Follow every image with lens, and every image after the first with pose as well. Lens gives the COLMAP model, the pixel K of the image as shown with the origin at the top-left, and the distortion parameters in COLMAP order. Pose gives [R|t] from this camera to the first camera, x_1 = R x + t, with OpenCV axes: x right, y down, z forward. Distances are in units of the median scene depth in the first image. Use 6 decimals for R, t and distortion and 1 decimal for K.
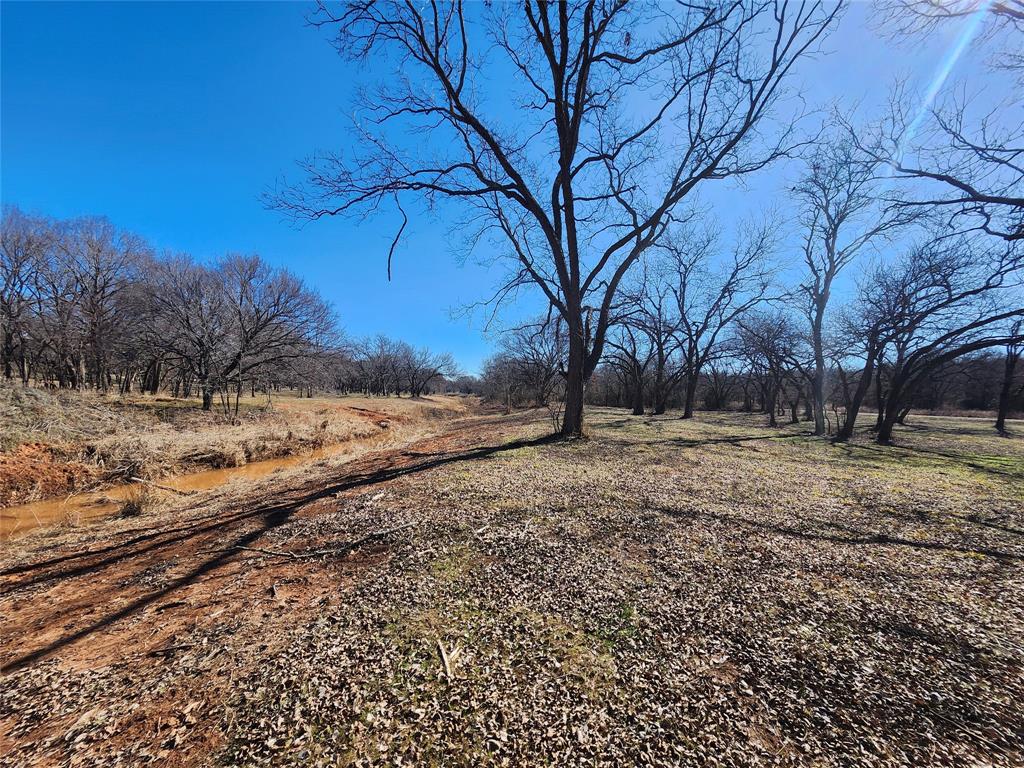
lens RADIAL K [[401.8, 0, 515.4], [0, 401.8, 407.4], [0, 0, 1]] dist [0.000669, -0.000180]
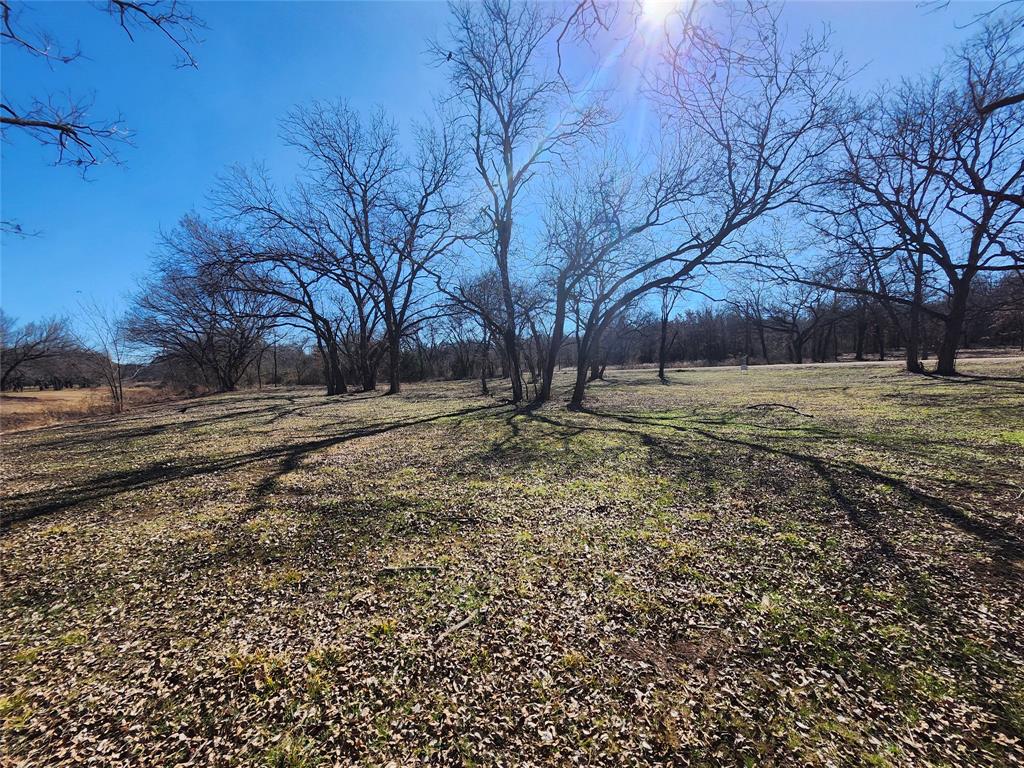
lens RADIAL K [[401.8, 0, 515.4], [0, 401.8, 407.4], [0, 0, 1]] dist [0.000669, -0.000180]
pose [[0.854954, -0.111779, 0.506517, 0.225085], [0.079001, 0.993173, 0.085830, 0.005664], [-0.512653, -0.033365, 0.857948, 0.200305]]
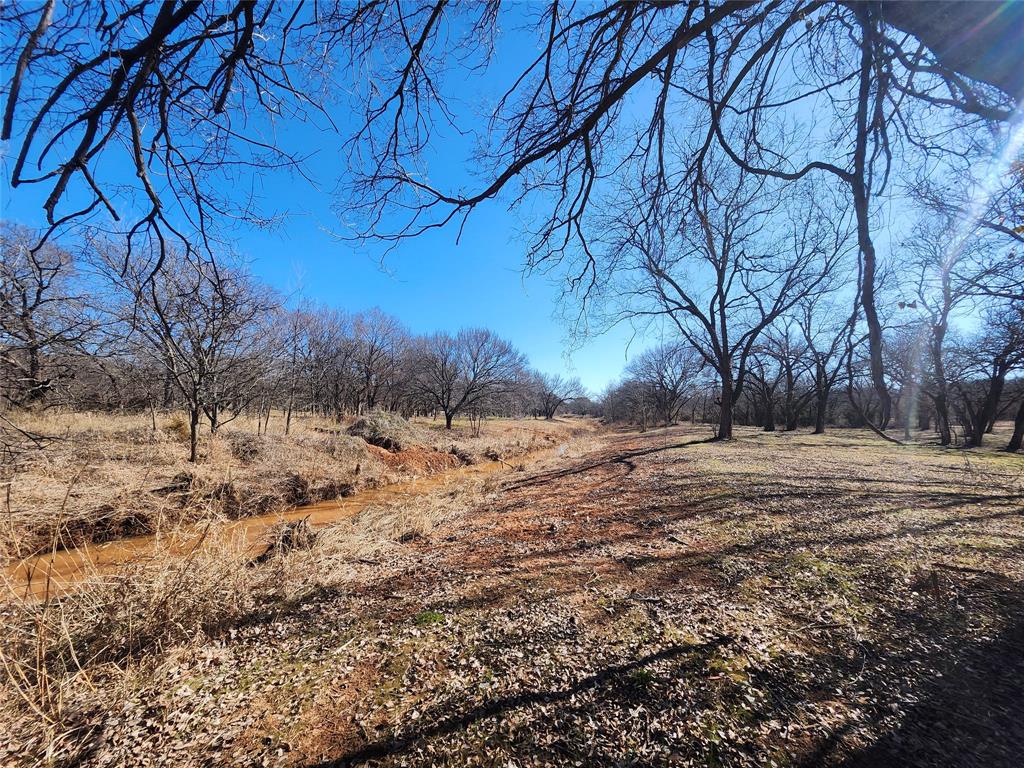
lens RADIAL K [[401.8, 0, 515.4], [0, 401.8, 407.4], [0, 0, 1]] dist [0.000669, -0.000180]
pose [[0.964548, -0.023476, -0.262860, -0.089467], [0.009577, 0.998493, -0.054037, 0.006227], [0.263732, 0.049604, 0.963320, -0.299896]]
